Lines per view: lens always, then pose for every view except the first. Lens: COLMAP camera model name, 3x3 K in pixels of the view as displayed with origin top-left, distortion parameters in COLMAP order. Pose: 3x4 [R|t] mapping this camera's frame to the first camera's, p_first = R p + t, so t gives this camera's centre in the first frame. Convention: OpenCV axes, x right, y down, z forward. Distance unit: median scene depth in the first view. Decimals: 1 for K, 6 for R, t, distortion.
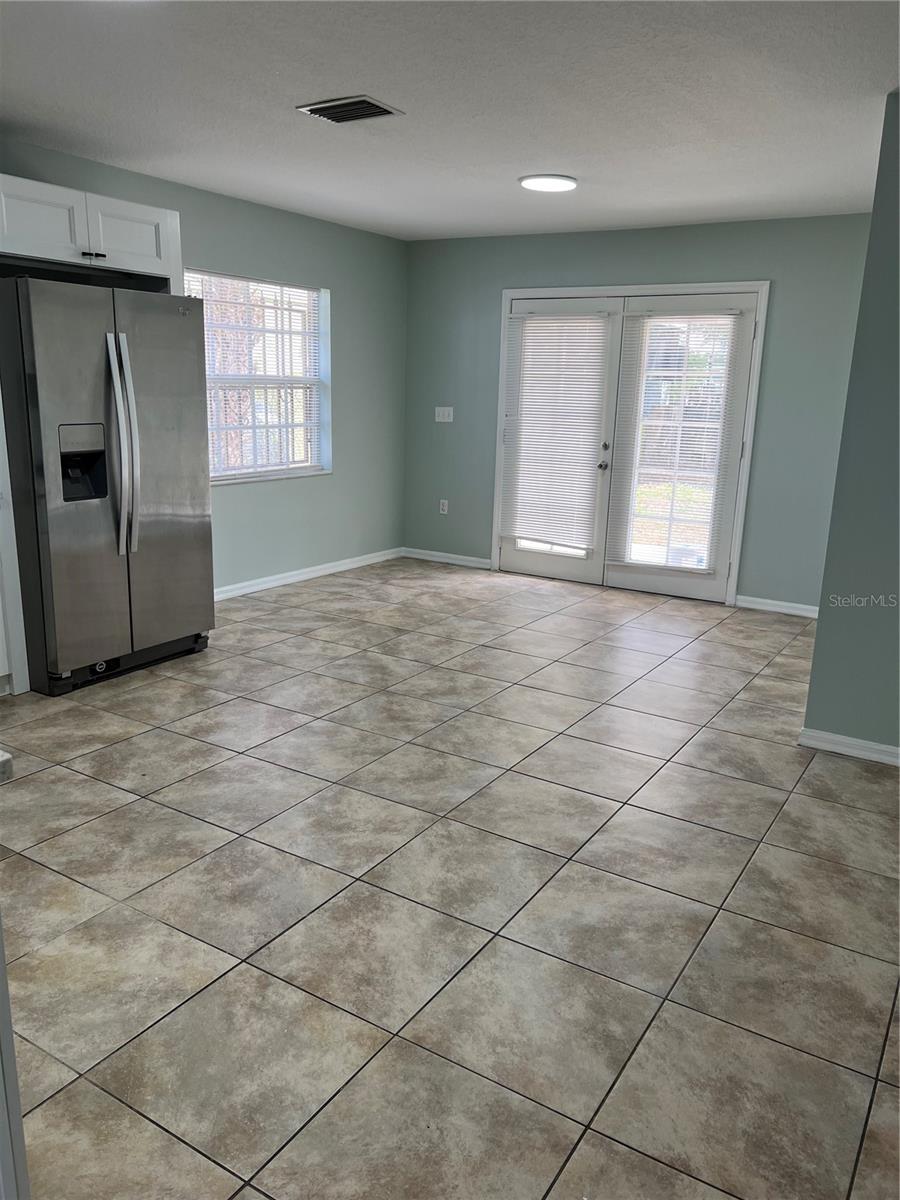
lens RADIAL K [[906.2, 0, 446.9], [0, 906.2, 605.6], [0, 0, 1]] dist [0.097129, -0.118865]
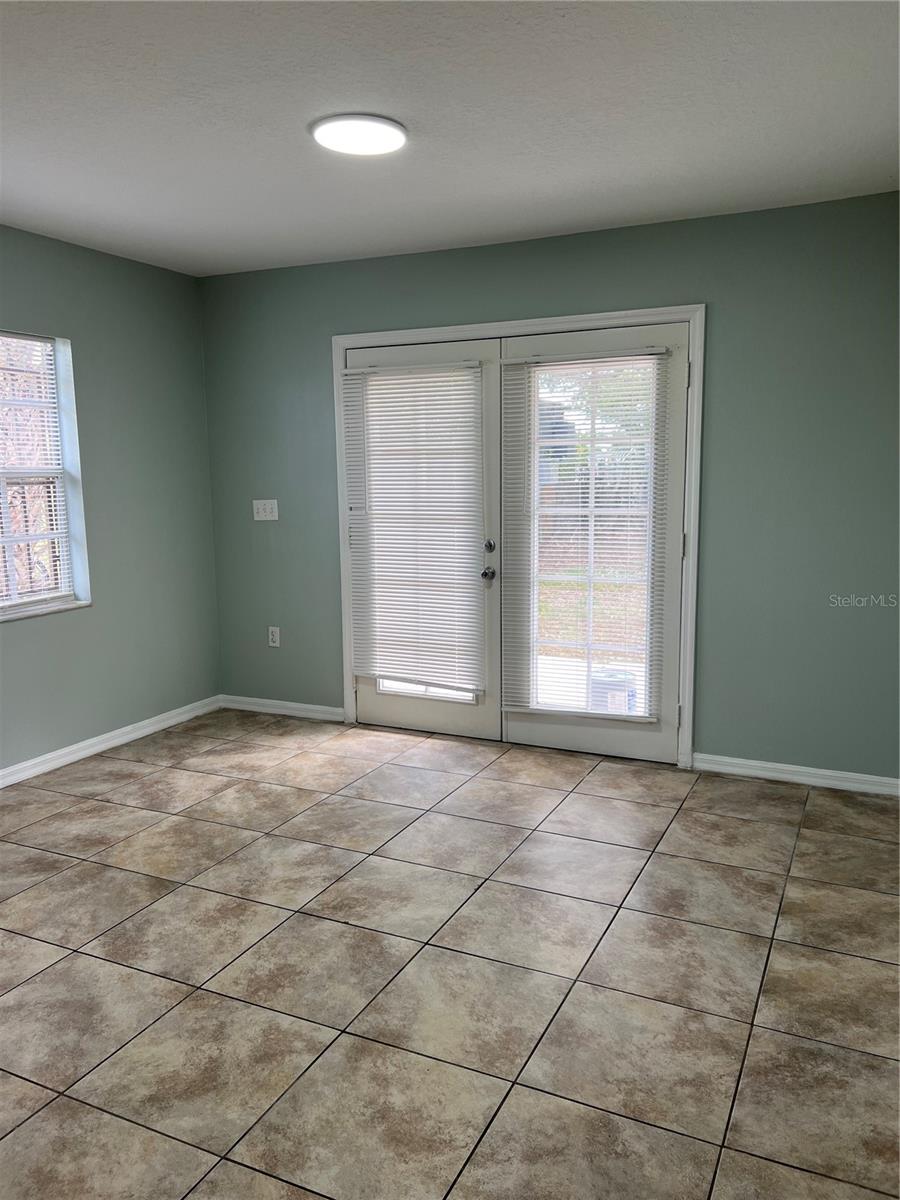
lens RADIAL K [[906.2, 0, 446.9], [0, 906.2, 605.6], [0, 0, 1]] dist [0.097129, -0.118865]
pose [[0.992463, -0.057326, 0.108308, 0.073134], [0.066597, 0.994237, -0.084014, -0.085159], [-0.102868, 0.090594, 0.990561, 0.367213]]
